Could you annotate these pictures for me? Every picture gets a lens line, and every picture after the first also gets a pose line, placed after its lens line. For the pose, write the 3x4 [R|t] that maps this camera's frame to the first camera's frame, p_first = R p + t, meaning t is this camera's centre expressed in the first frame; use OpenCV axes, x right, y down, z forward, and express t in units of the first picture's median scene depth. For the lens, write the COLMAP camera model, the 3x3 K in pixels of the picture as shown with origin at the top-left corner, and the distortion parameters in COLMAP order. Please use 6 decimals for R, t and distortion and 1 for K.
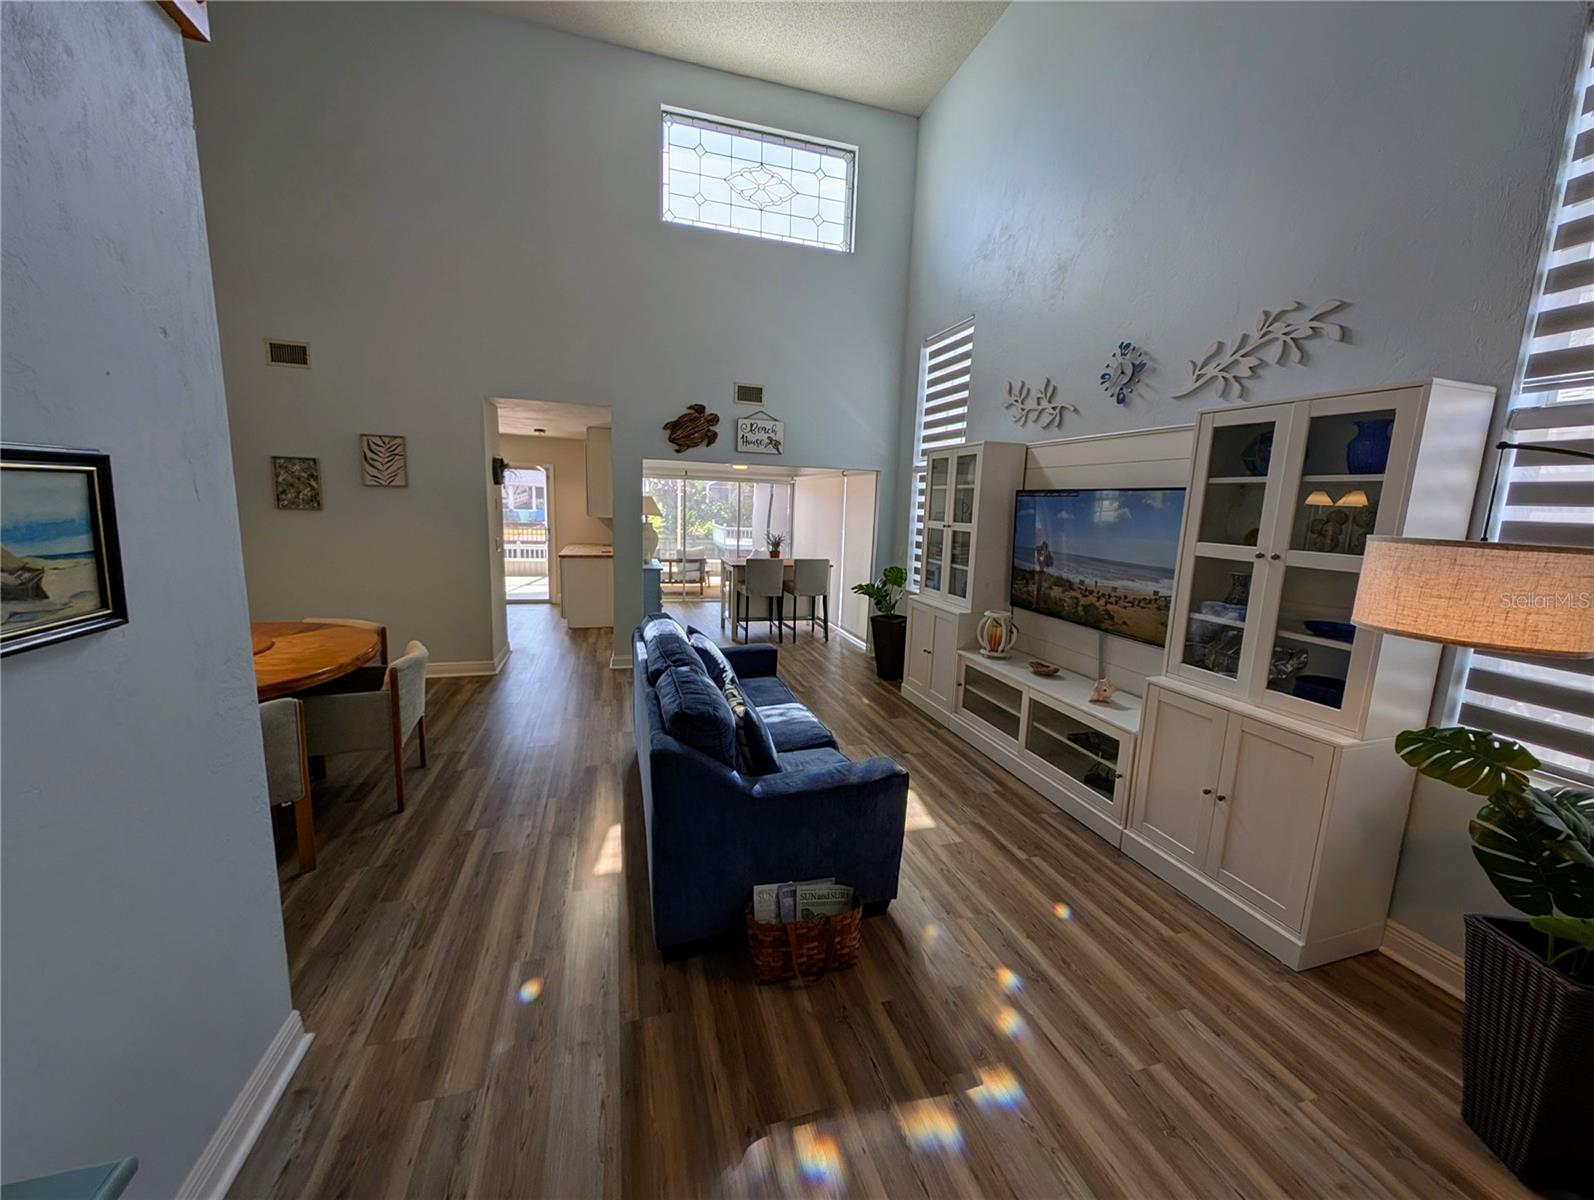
lens RADIAL K [[594.3, 0, 801.4], [0, 594.3, 597.8], [0, 0, 1]] dist [-0.001538, -0.001142]
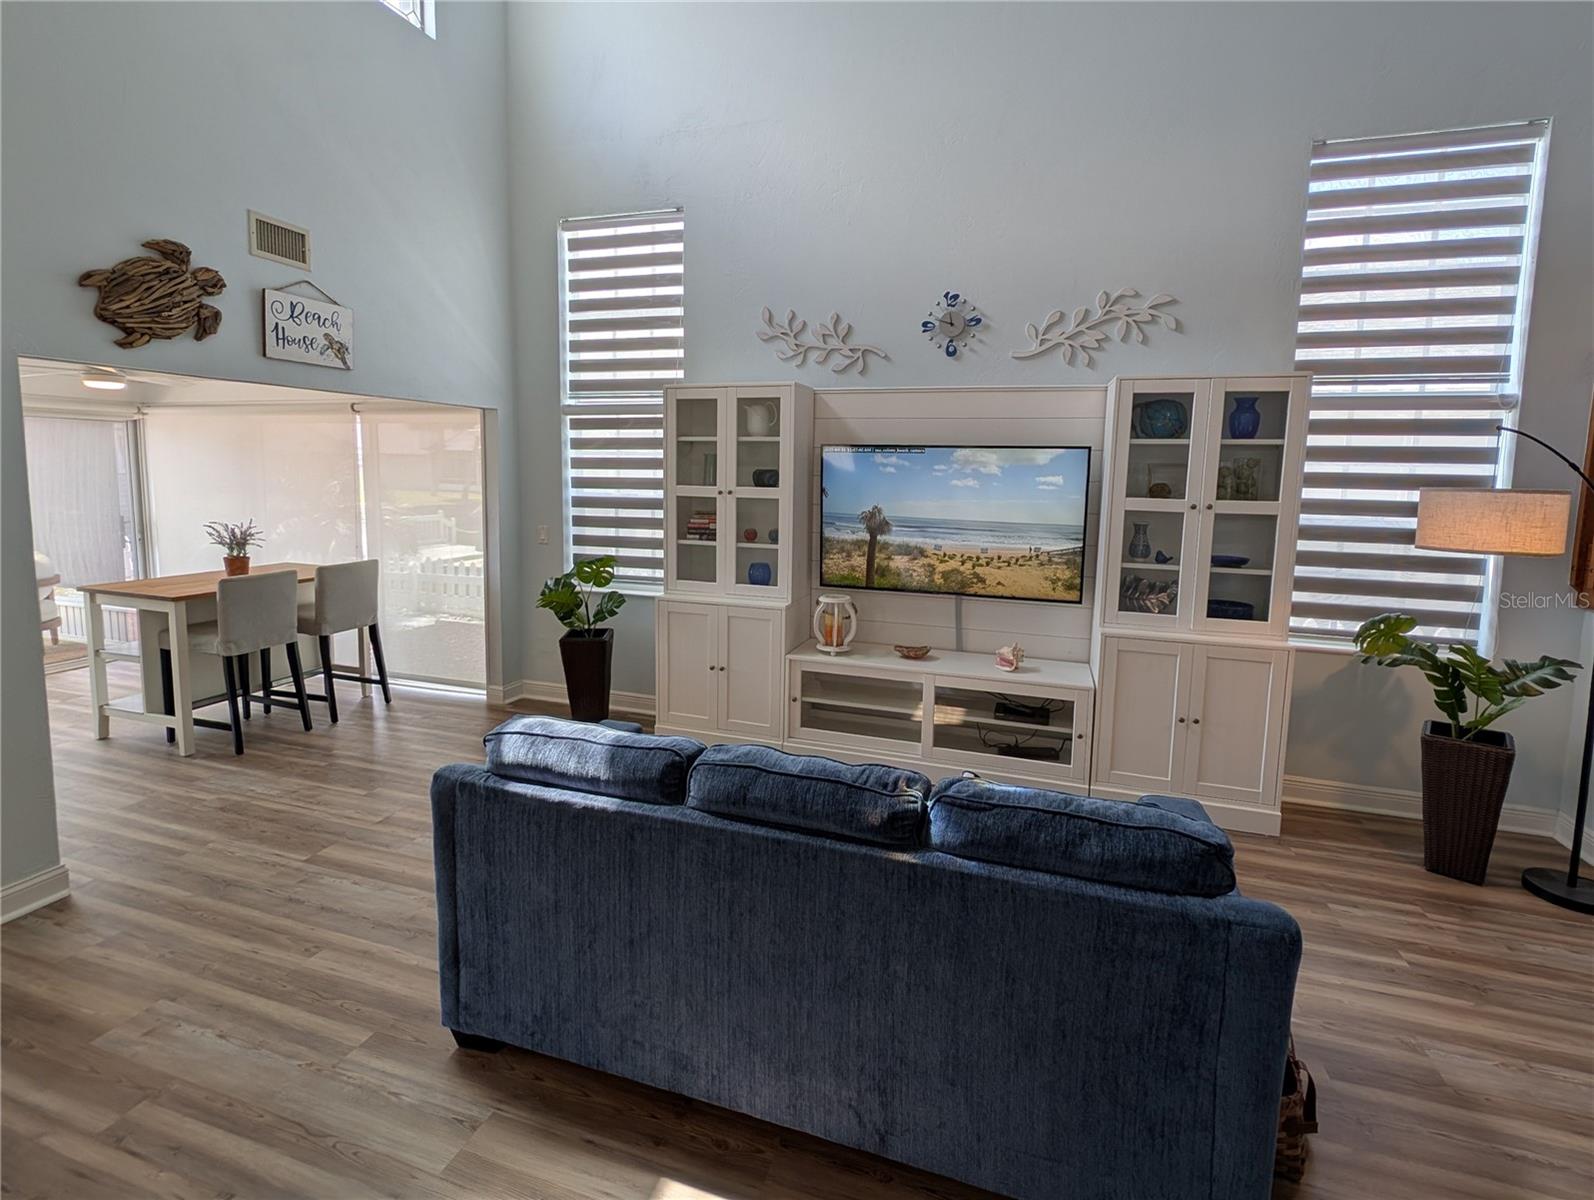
lens RADIAL K [[743.4, 0, 798.4], [0, 743.4, 543.8], [0, 0, 1]] dist [0.016194, -0.009089]
pose [[0.577976, -0.106135, 0.809122, -0.571899], [0.131886, 0.990621, 0.035733, -0.100194], [-0.805326, 0.086059, 0.586553, 0.502621]]
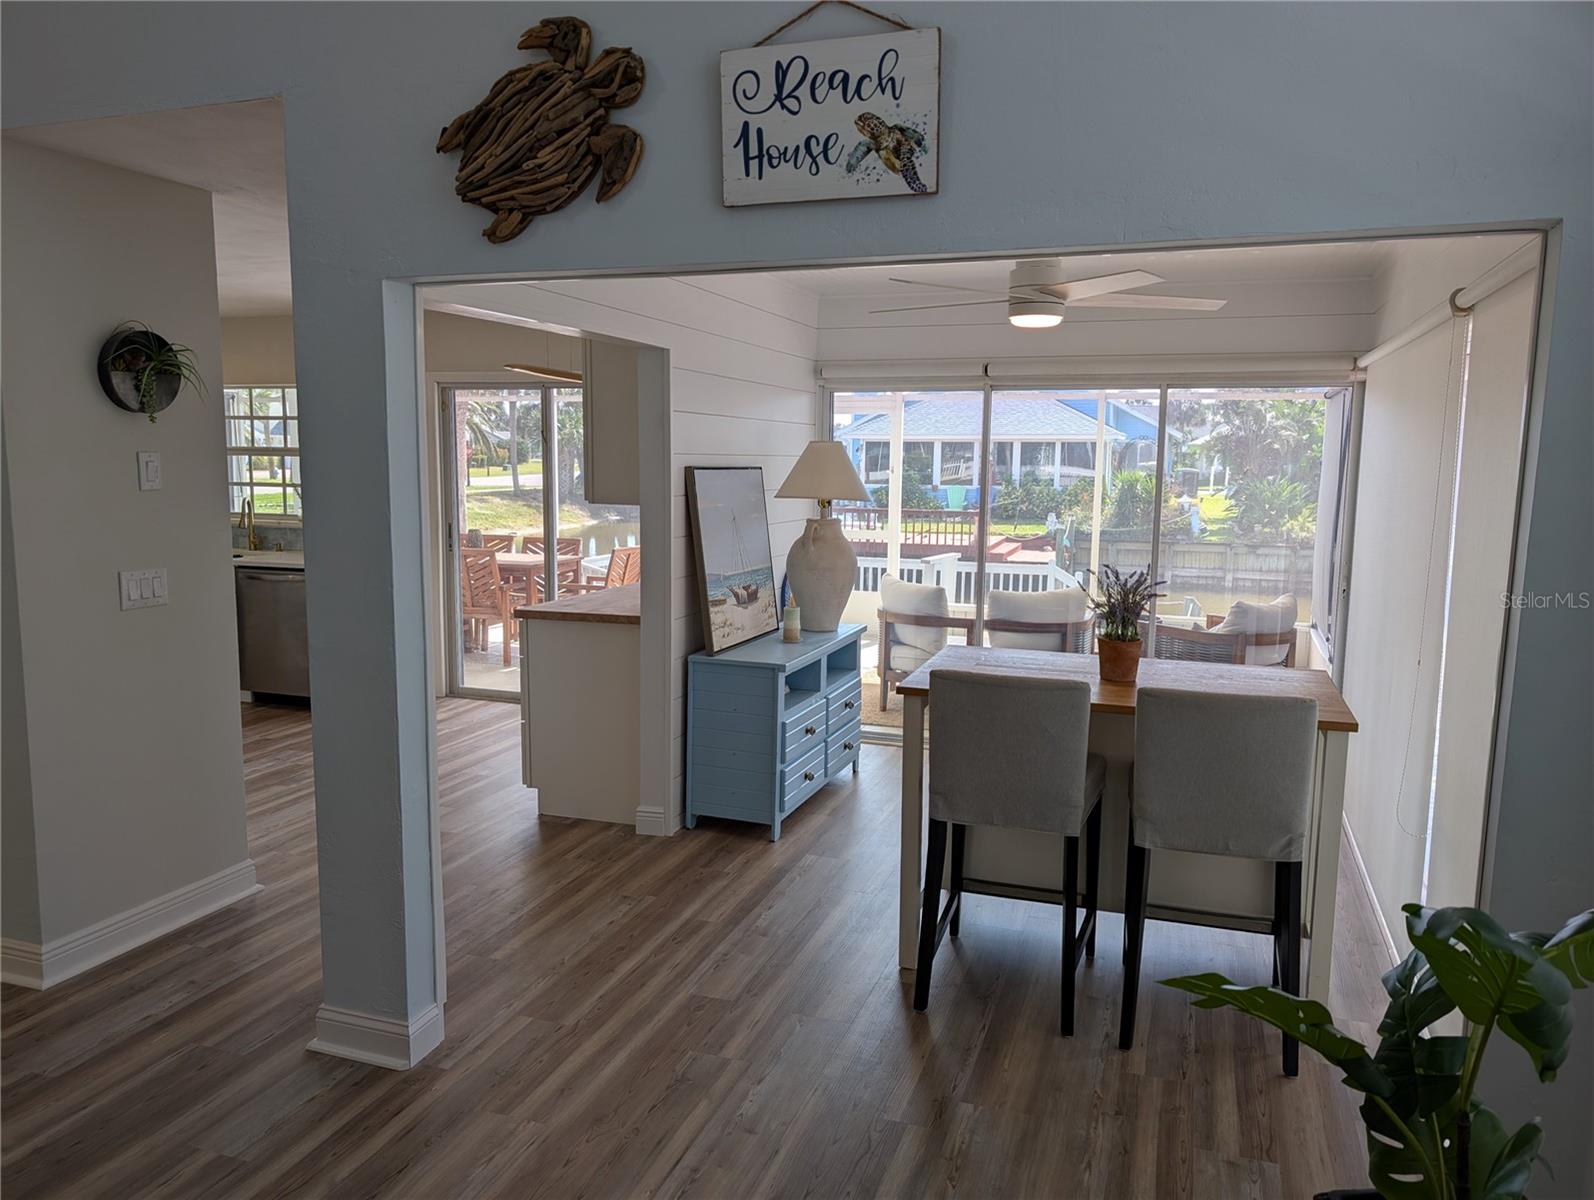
lens RADIAL K [[1108.7, 0, 787.9], [0, 1108.7, 592.3], [0, 0, 1]] dist [0.040229, 0.001066]
pose [[0.813168, 0.043952, -0.580368, 0.249652], [-0.075677, 0.996664, -0.030554, -0.146792], [0.577089, 0.068766, 0.813781, 1.085614]]
